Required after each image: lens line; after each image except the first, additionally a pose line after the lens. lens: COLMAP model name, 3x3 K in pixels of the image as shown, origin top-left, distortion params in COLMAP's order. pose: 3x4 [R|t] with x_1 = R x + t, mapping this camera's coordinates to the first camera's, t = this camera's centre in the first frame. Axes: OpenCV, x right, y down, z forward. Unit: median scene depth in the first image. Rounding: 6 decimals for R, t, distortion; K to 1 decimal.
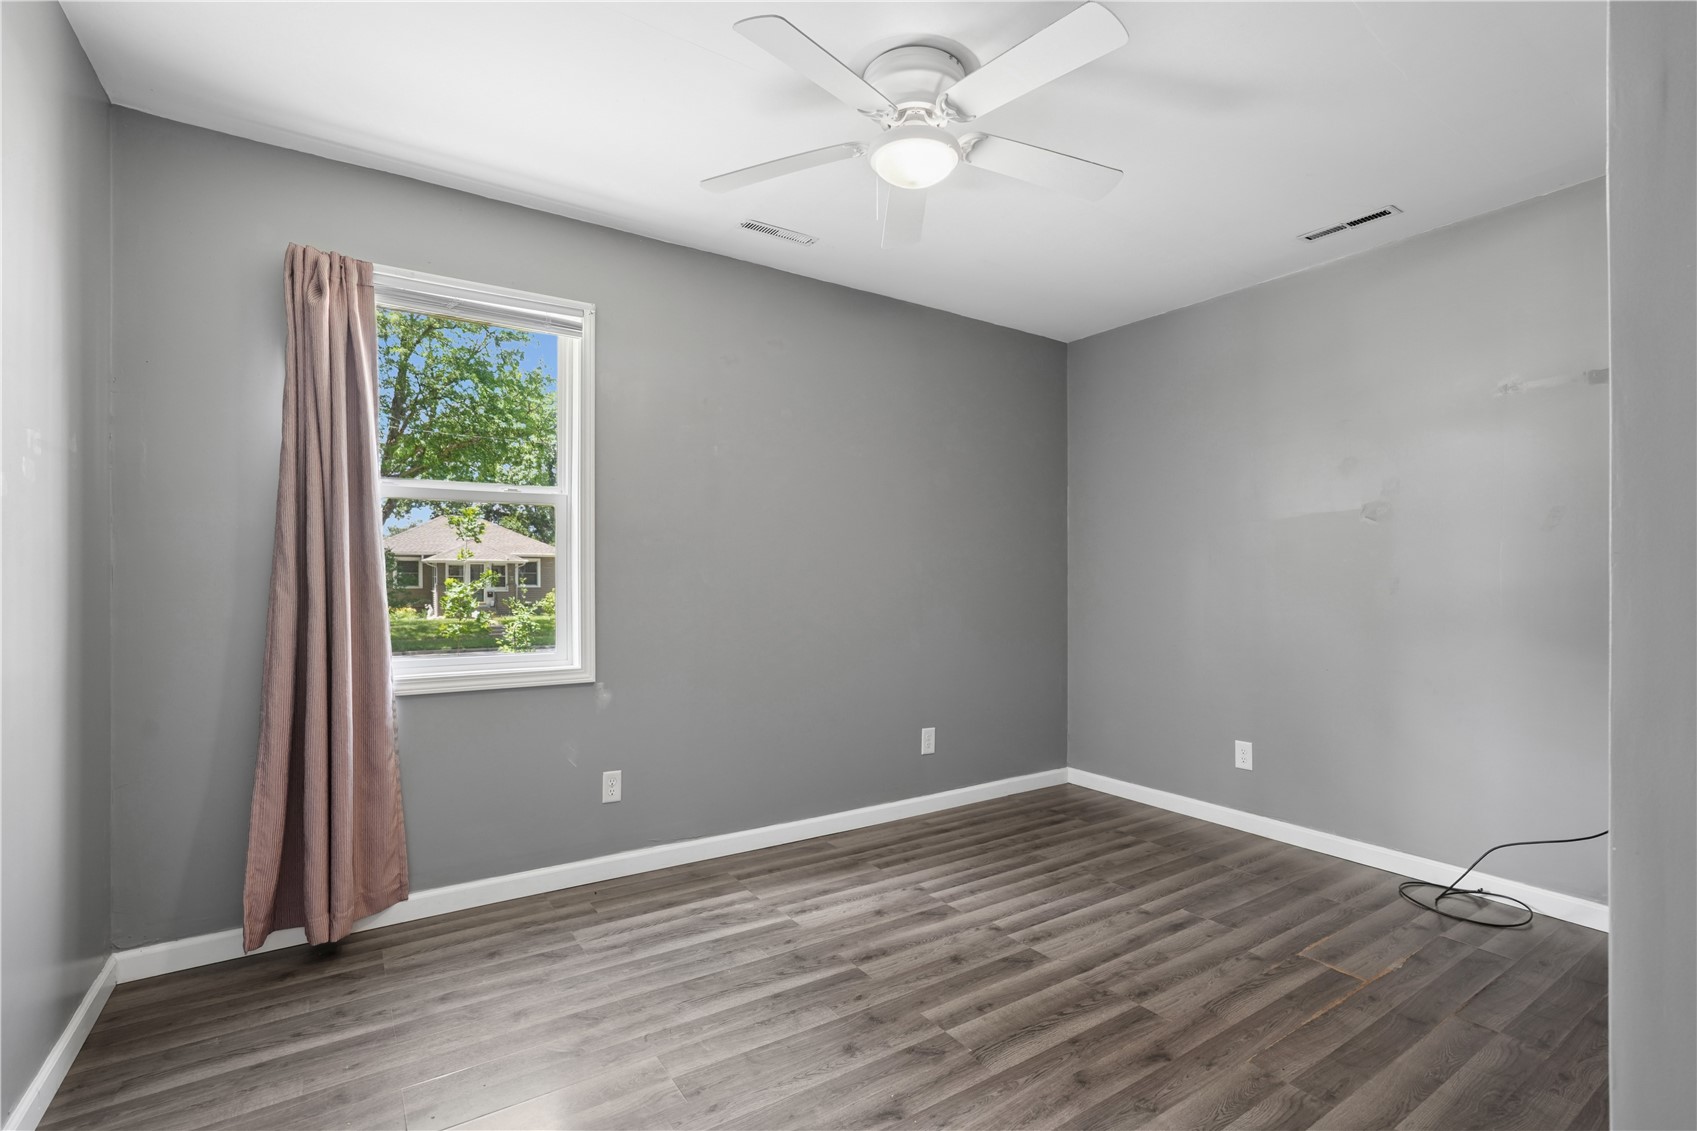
lens RADIAL K [[786.1, 0, 856.2], [0, 786.1, 580.1], [0, 0, 1]] dist [-0.055071, 0.027769]
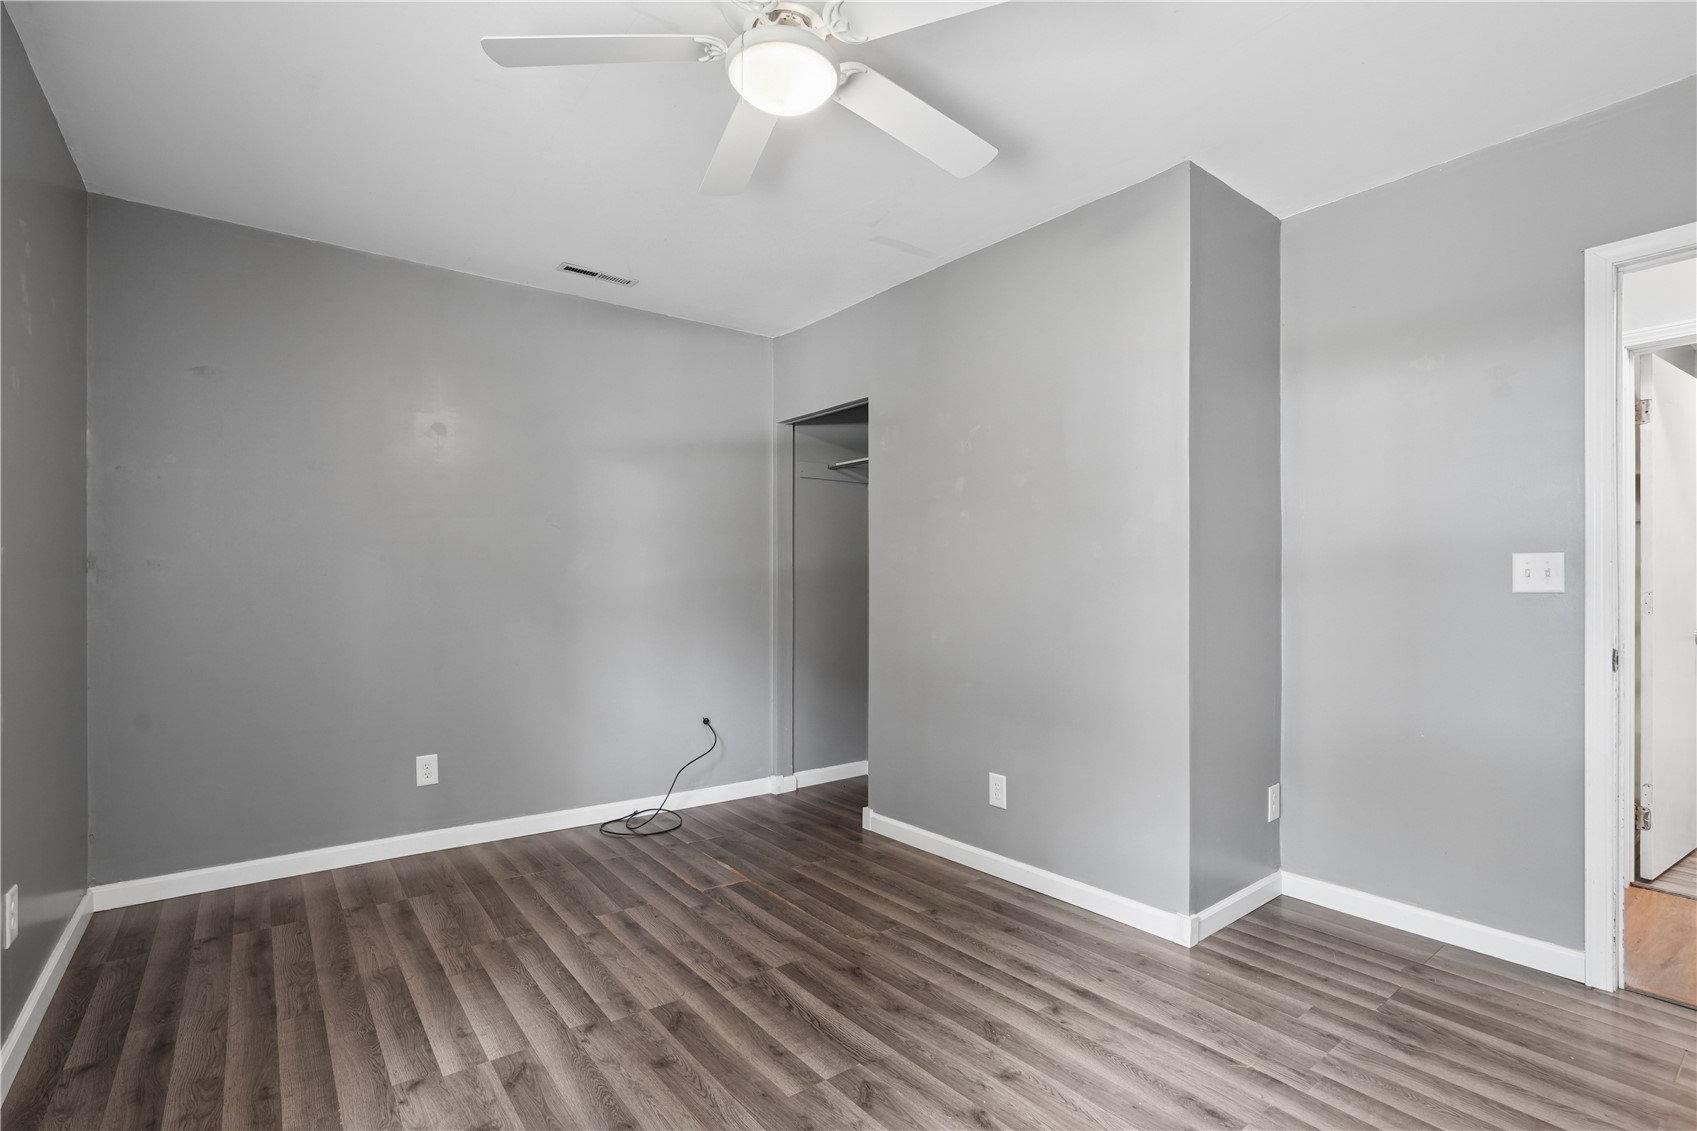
lens RADIAL K [[786.1, 0, 856.2], [0, 786.1, 580.1], [0, 0, 1]] dist [-0.055071, 0.027769]
pose [[-0.064521, -0.002406, 0.997913, -0.556364], [-0.006864, 0.999975, 0.001967, 0.003311], [-0.997893, -0.006722, -0.064536, 0.736862]]
